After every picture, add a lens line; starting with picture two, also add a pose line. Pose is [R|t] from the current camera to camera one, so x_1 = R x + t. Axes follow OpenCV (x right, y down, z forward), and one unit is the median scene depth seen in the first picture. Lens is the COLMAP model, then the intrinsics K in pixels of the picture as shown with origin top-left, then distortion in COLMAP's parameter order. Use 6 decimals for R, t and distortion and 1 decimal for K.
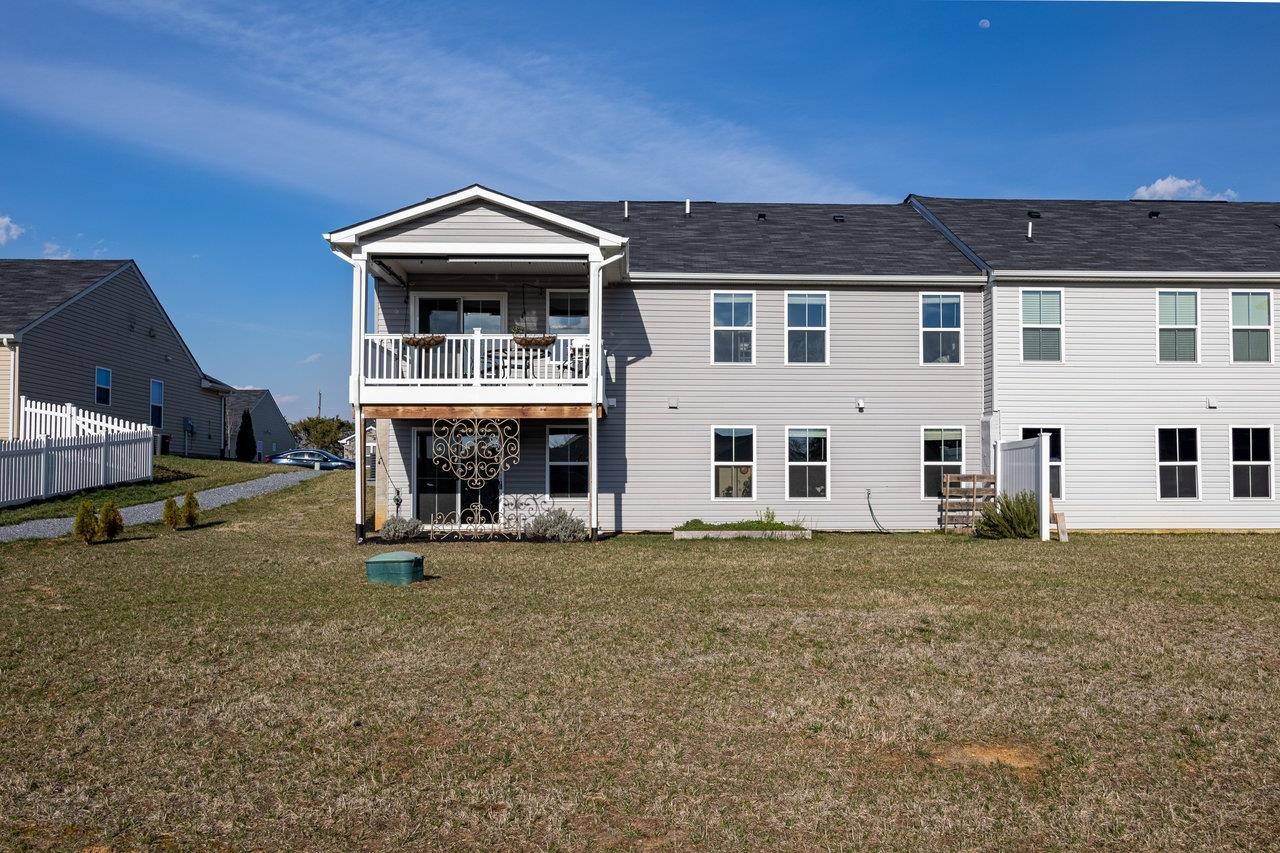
lens RADIAL K [[1091.4, 0, 642.3], [0, 1091.4, 454.5], [0, 0, 1]] dist [0.000809, 0.000729]
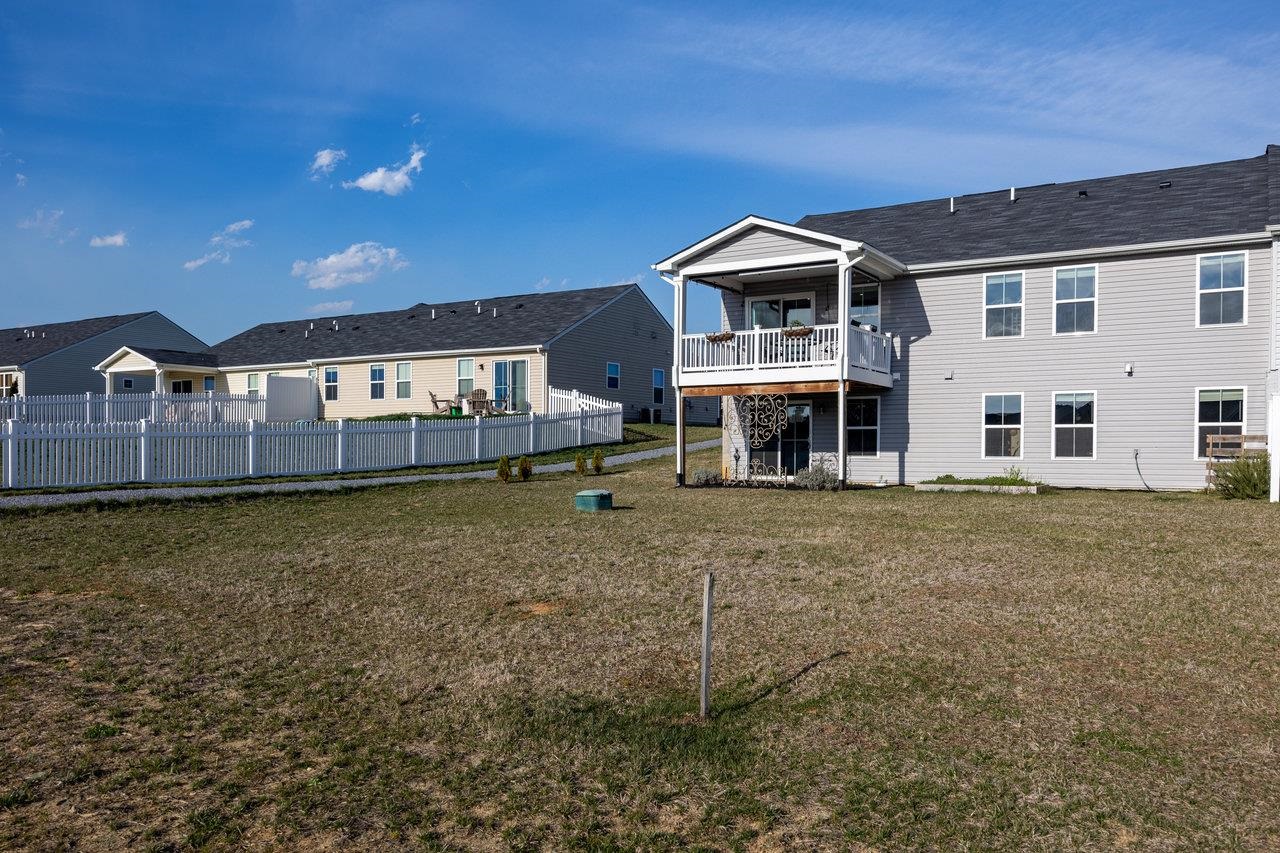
lens RADIAL K [[944.1, 0, 639.5], [0, 944.1, 461.0], [0, 0, 1]] dist [-0.003001, -0.002456]
pose [[0.835051, 0.009976, -0.550082, 0.307445], [0.014672, 0.999076, 0.040392, -0.000838], [0.549977, -0.041800, 0.834133, -0.022247]]
